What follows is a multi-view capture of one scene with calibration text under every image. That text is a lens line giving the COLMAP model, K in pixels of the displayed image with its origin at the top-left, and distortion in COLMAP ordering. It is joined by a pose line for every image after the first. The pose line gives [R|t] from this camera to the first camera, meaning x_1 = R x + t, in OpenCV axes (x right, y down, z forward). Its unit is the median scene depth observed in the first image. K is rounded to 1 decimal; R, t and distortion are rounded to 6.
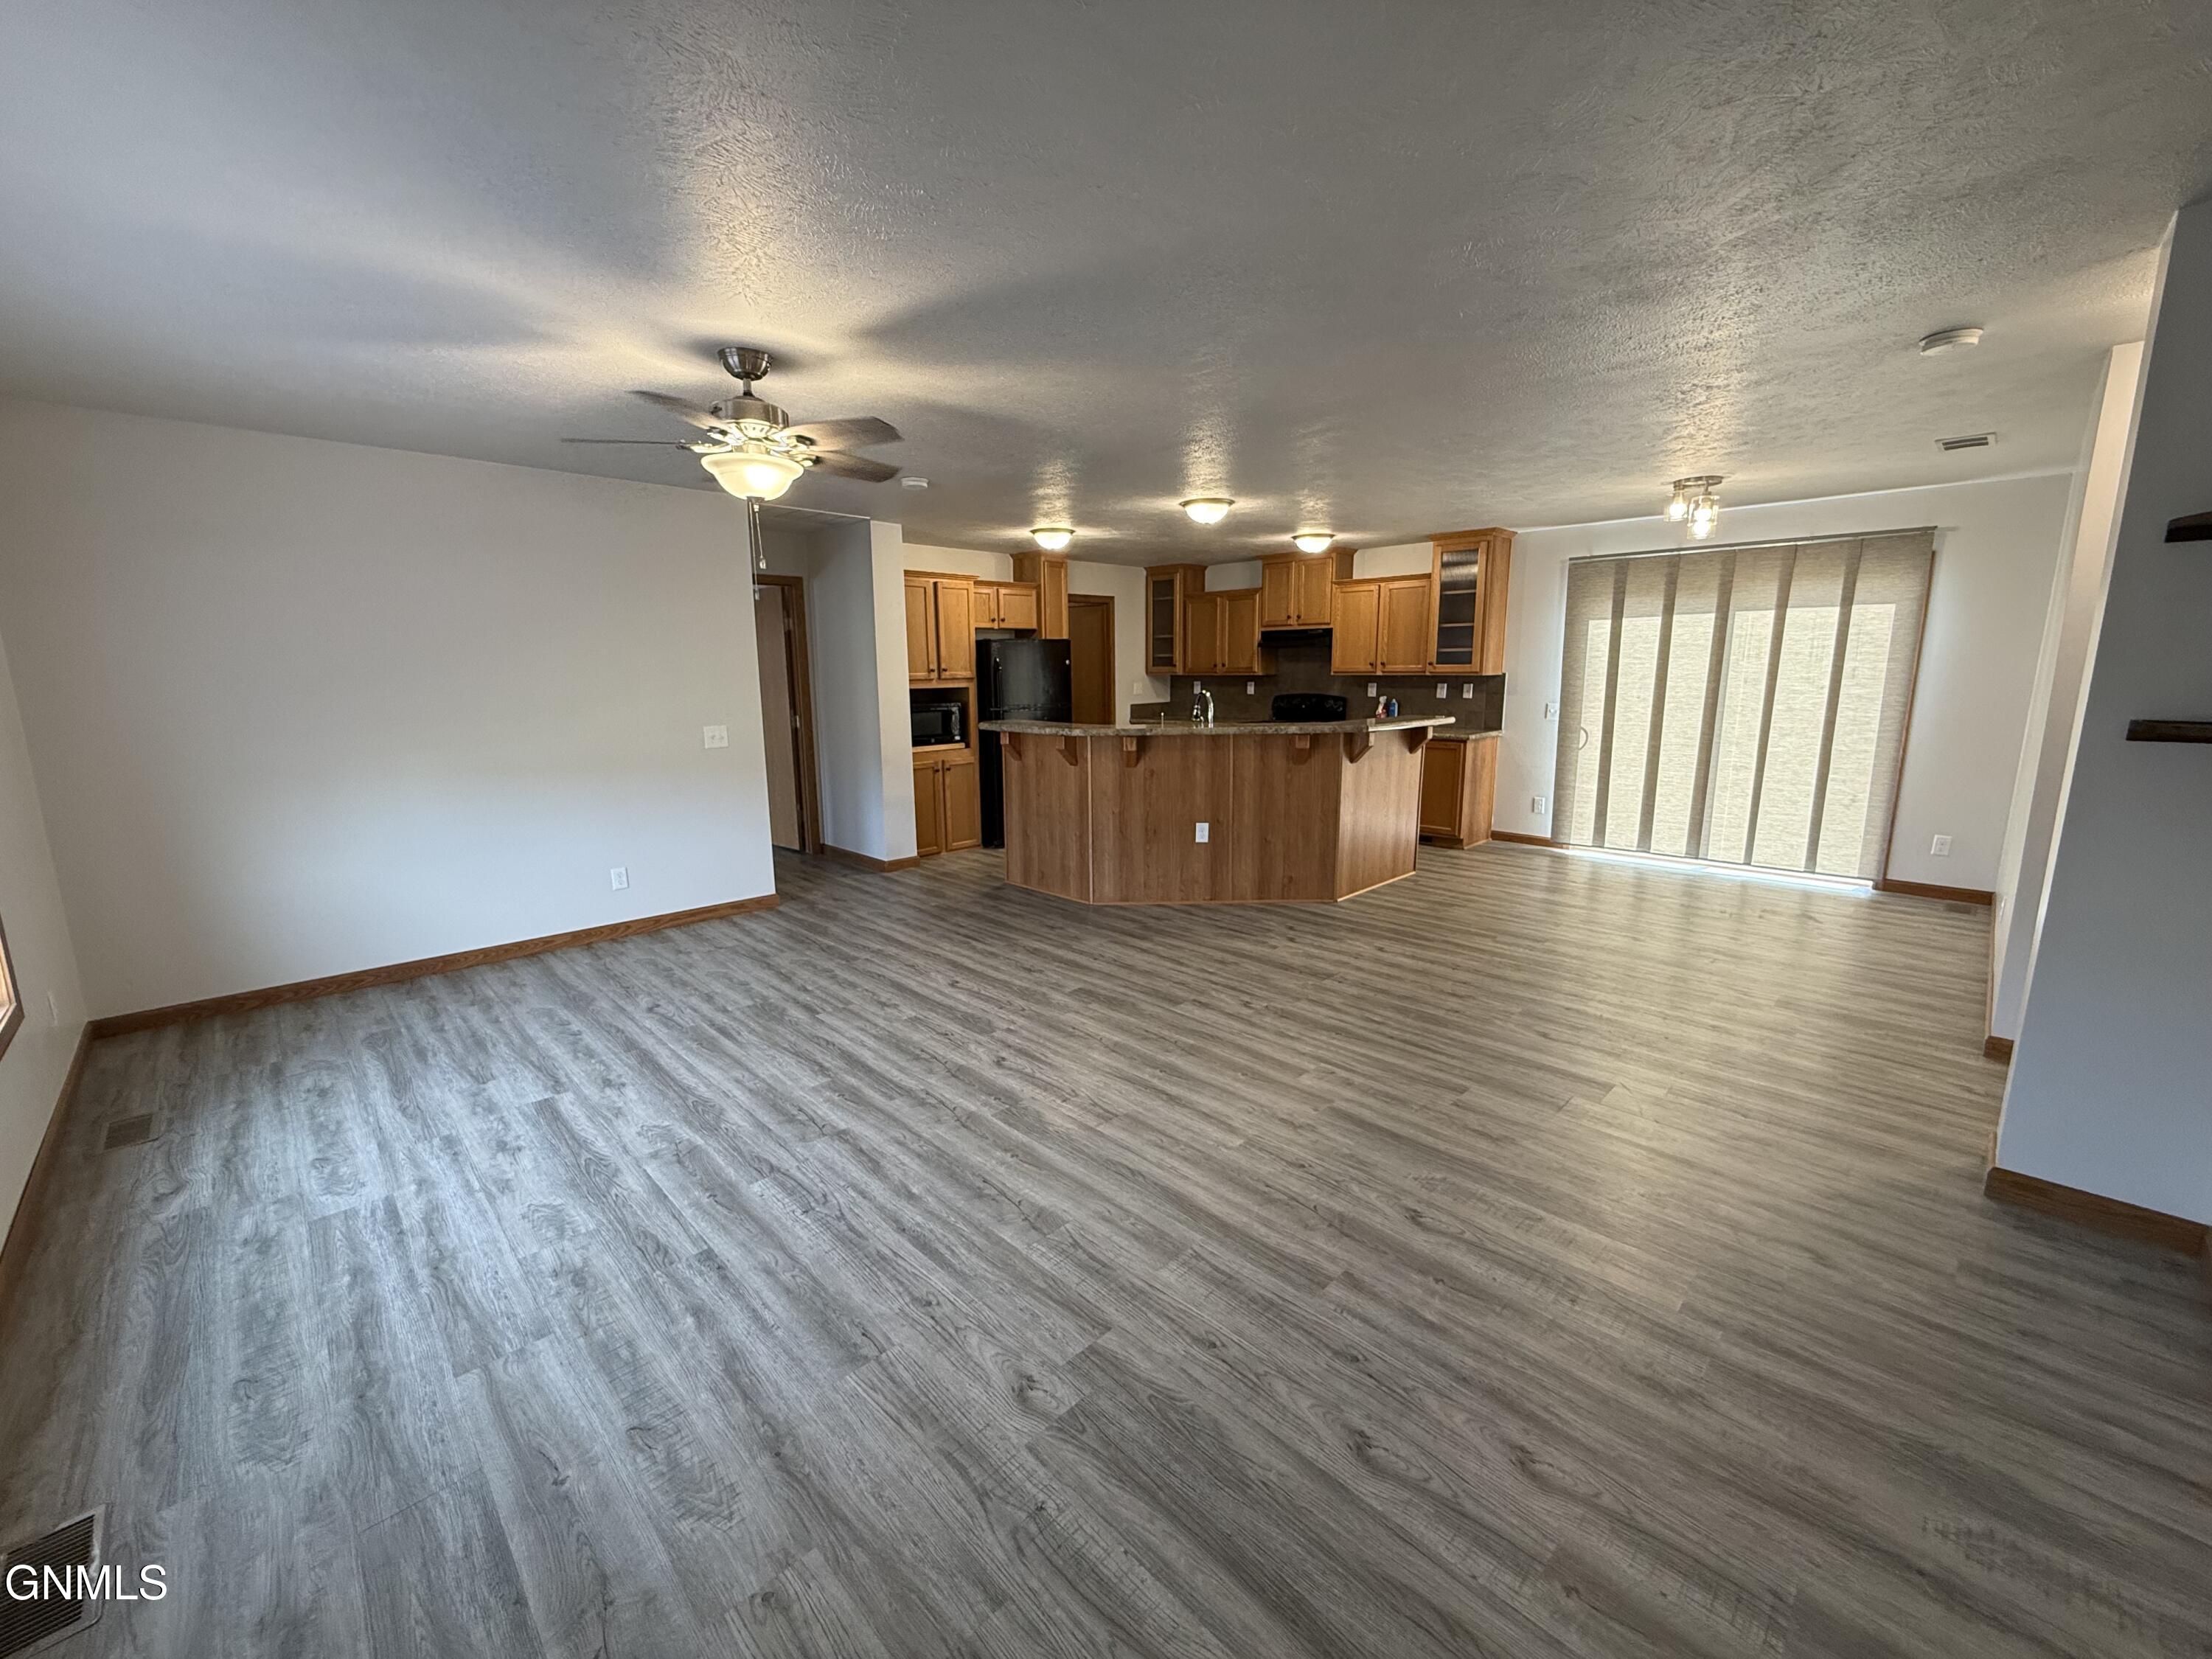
lens RADIAL K [[874.9, 0, 1101.5], [0, 874.9, 826.6], [0, 0, 1]] dist [-0.001708, -0.000299]
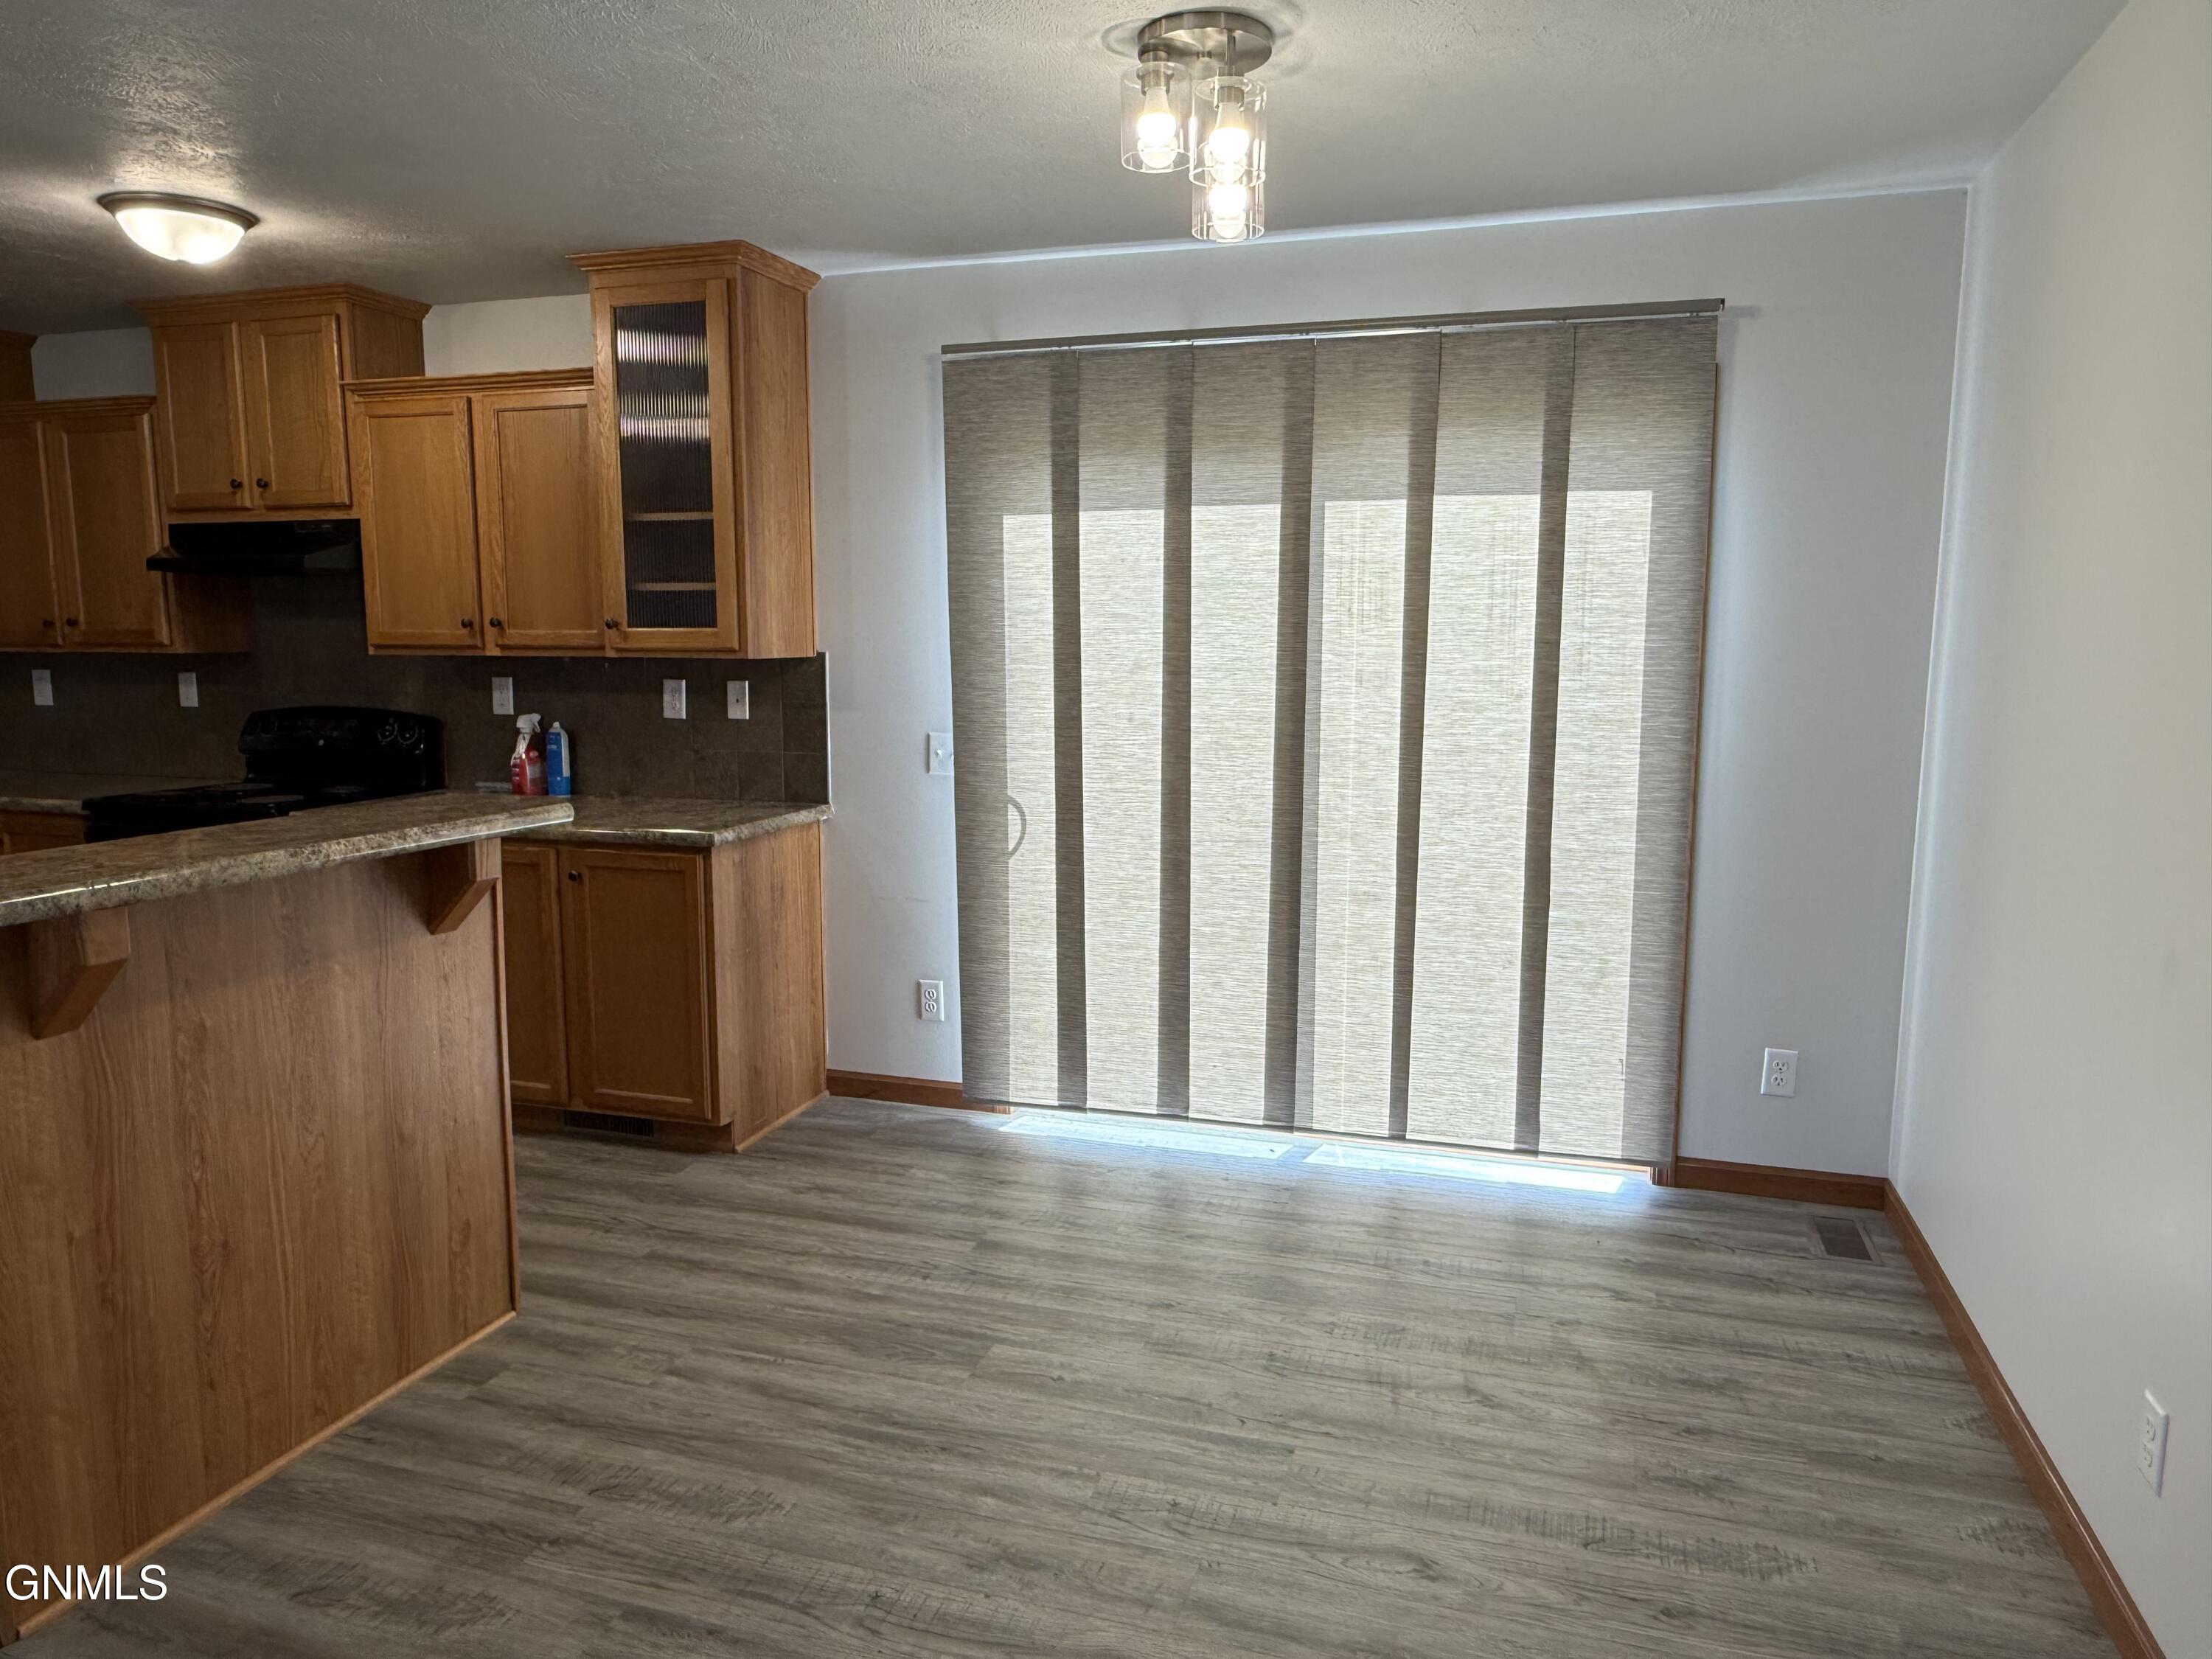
lens RADIAL K [[1477.2, 0, 1106.0], [0, 1477.2, 829.5], [0, 0, 1]] dist [0.001728, 0.000627]
pose [[0.882092, -0.050467, 0.468366, 0.305004], [0.073789, 0.996774, -0.031566, -0.081216], [-0.465262, 0.062404, 0.882970, 0.445305]]
